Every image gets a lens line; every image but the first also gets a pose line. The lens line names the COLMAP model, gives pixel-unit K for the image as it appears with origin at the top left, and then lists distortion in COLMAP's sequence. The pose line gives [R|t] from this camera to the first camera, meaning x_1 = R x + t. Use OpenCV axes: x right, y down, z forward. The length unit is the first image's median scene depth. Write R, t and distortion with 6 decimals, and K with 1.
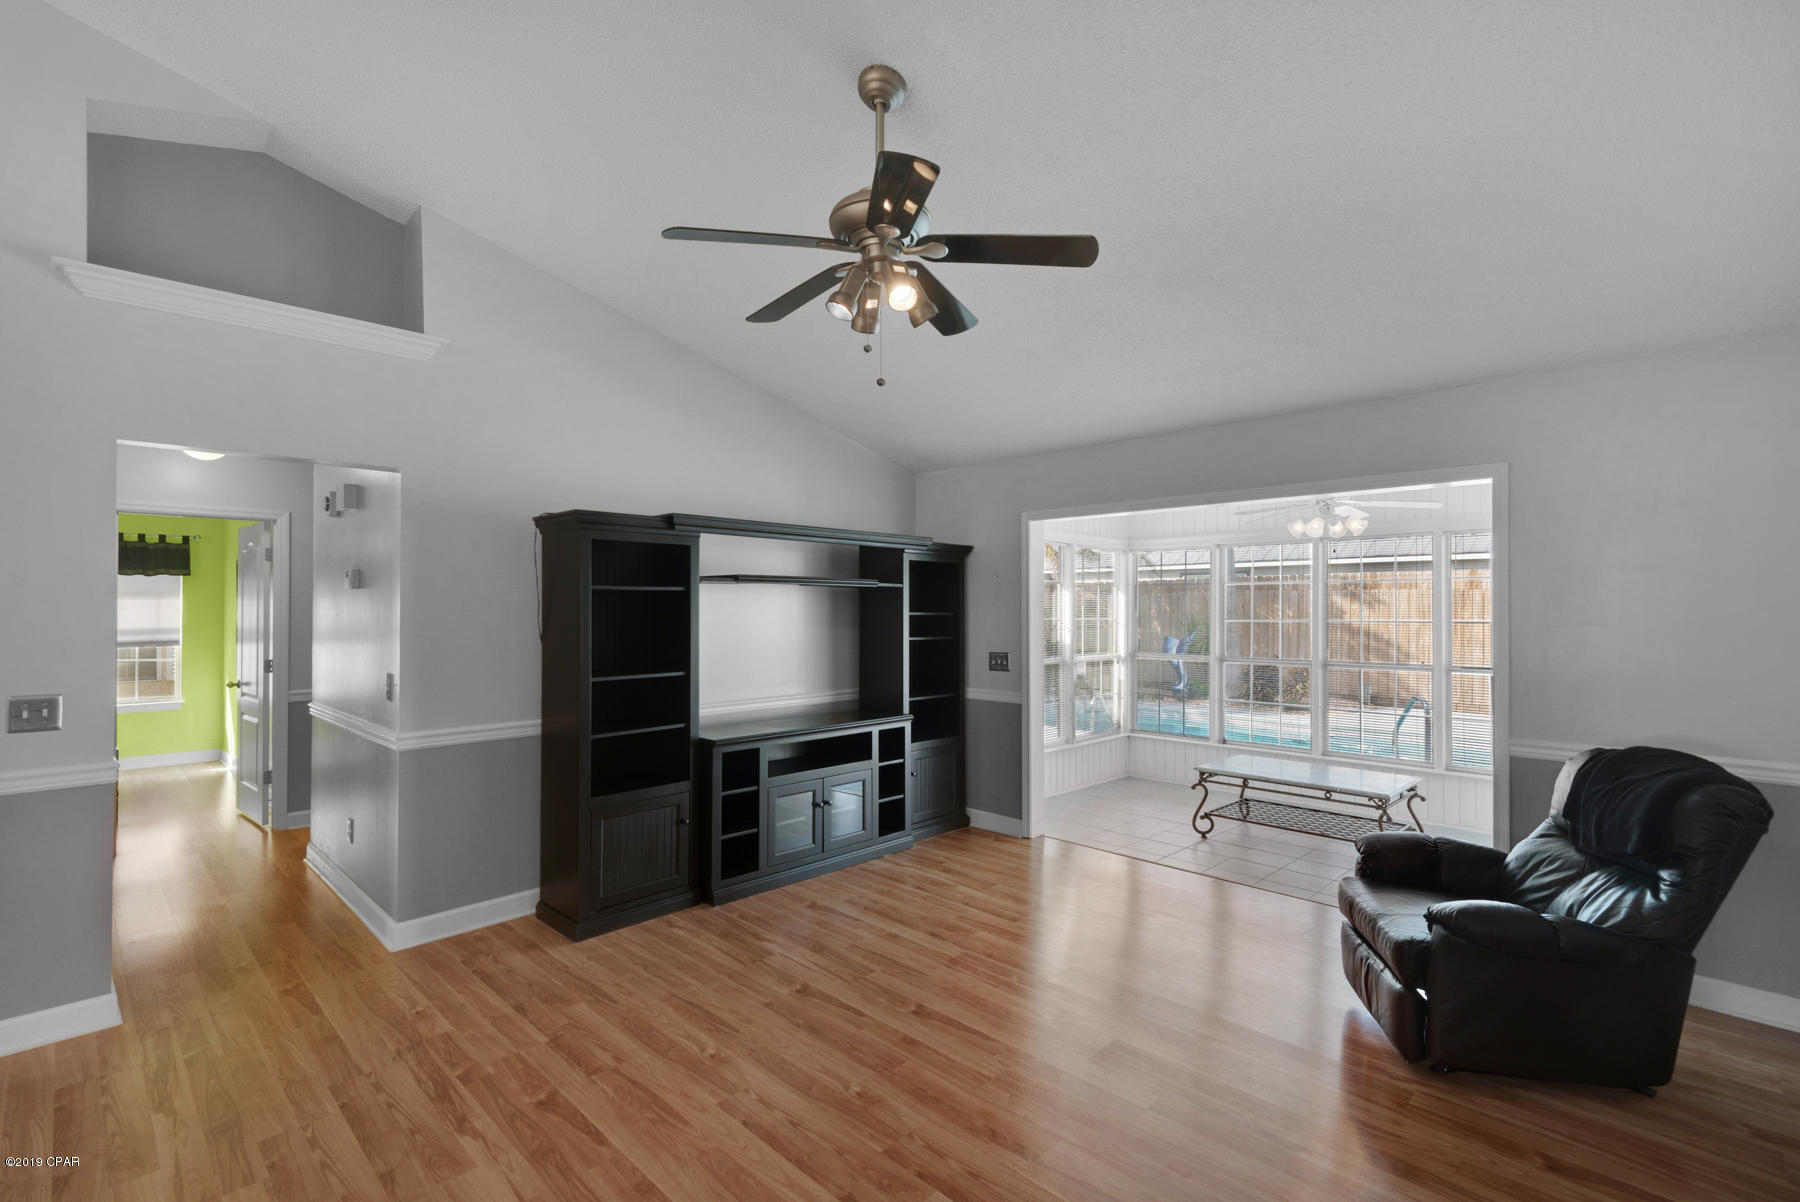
lens RADIAL K [[829.8, 0, 870.4], [0, 829.8, 605.6], [0, 0, 1]] dist [0.040578, -0.025581]
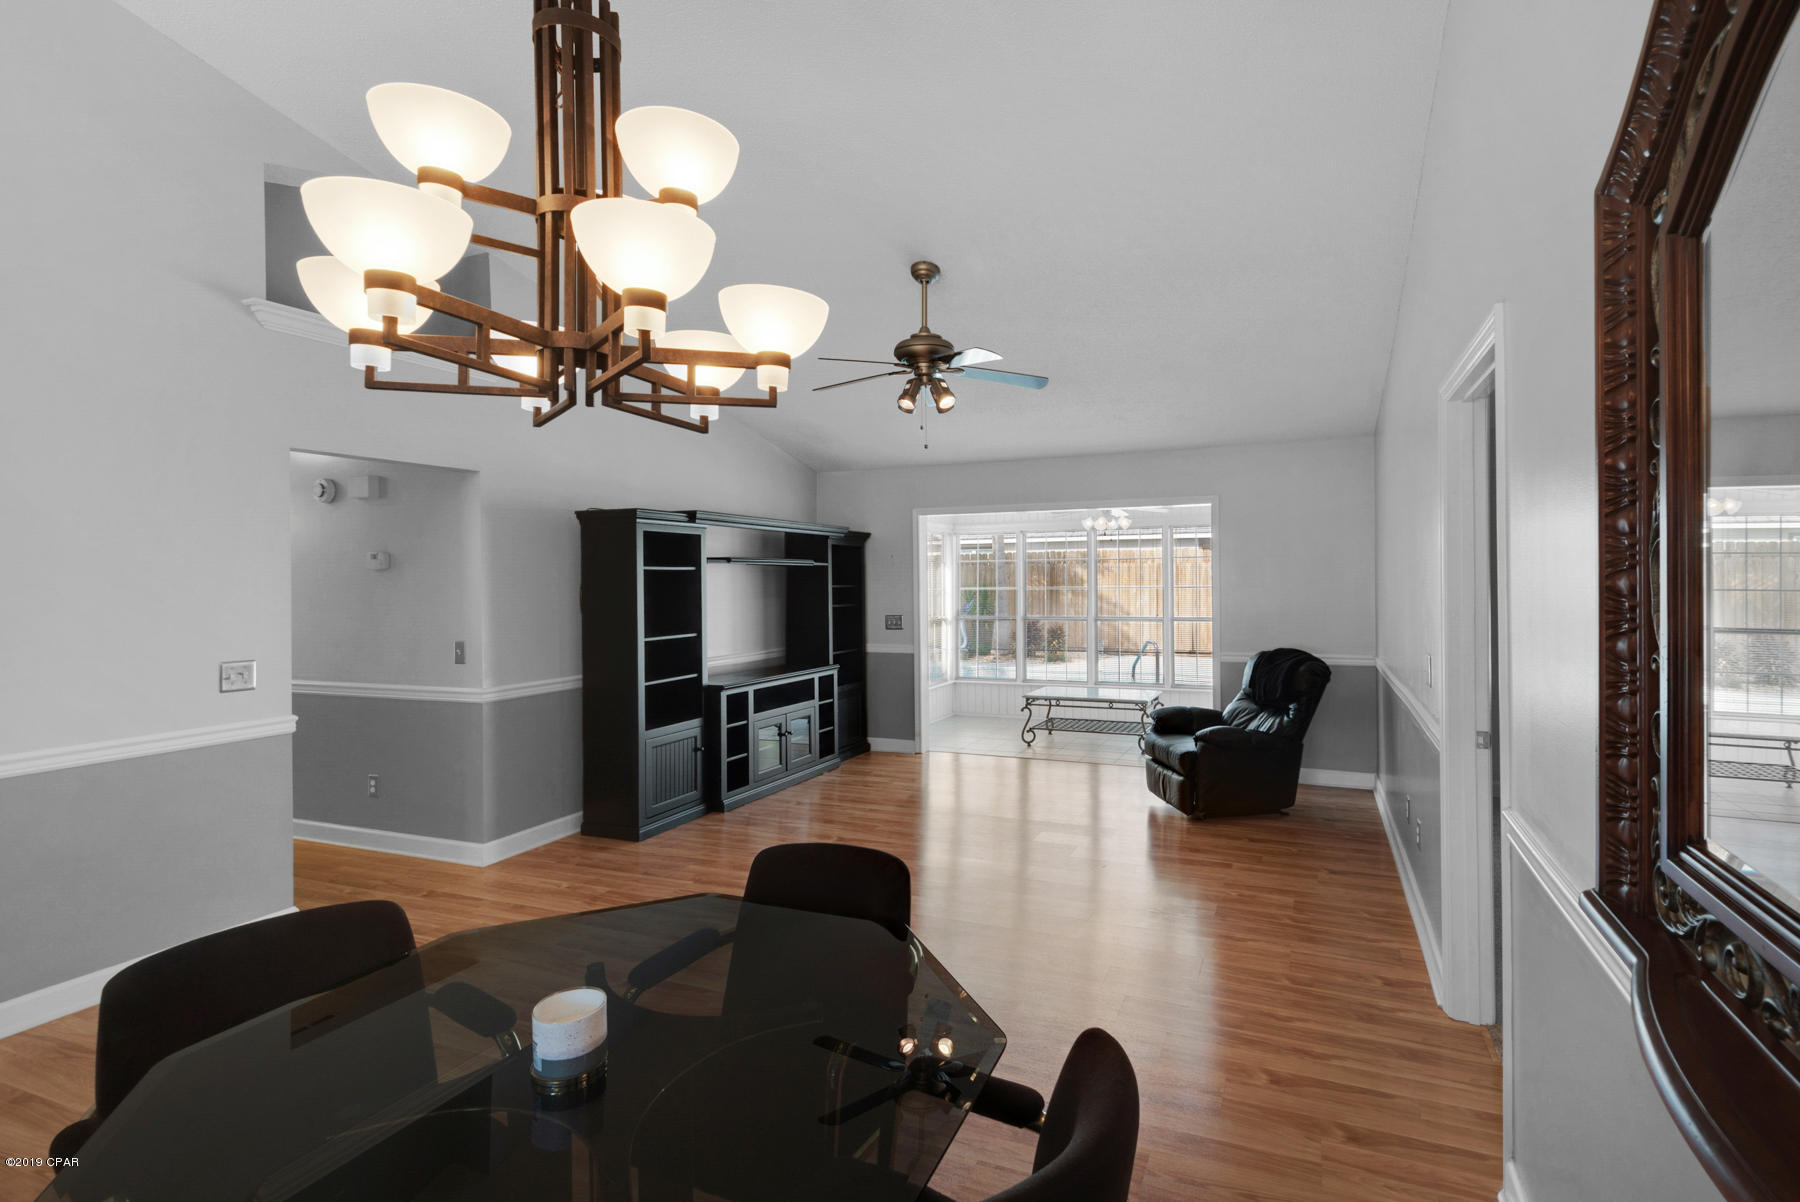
lens RADIAL K [[944.5, 0, 901.4], [0, 944.5, 583.3], [0, 0, 1]] dist [0.001372, 0.000283]
pose [[0.929017, -0.011544, 0.369857, -0.431058], [0.009701, 0.999930, 0.006841, -0.004033], [-0.369910, -0.002767, 0.929064, -0.430622]]
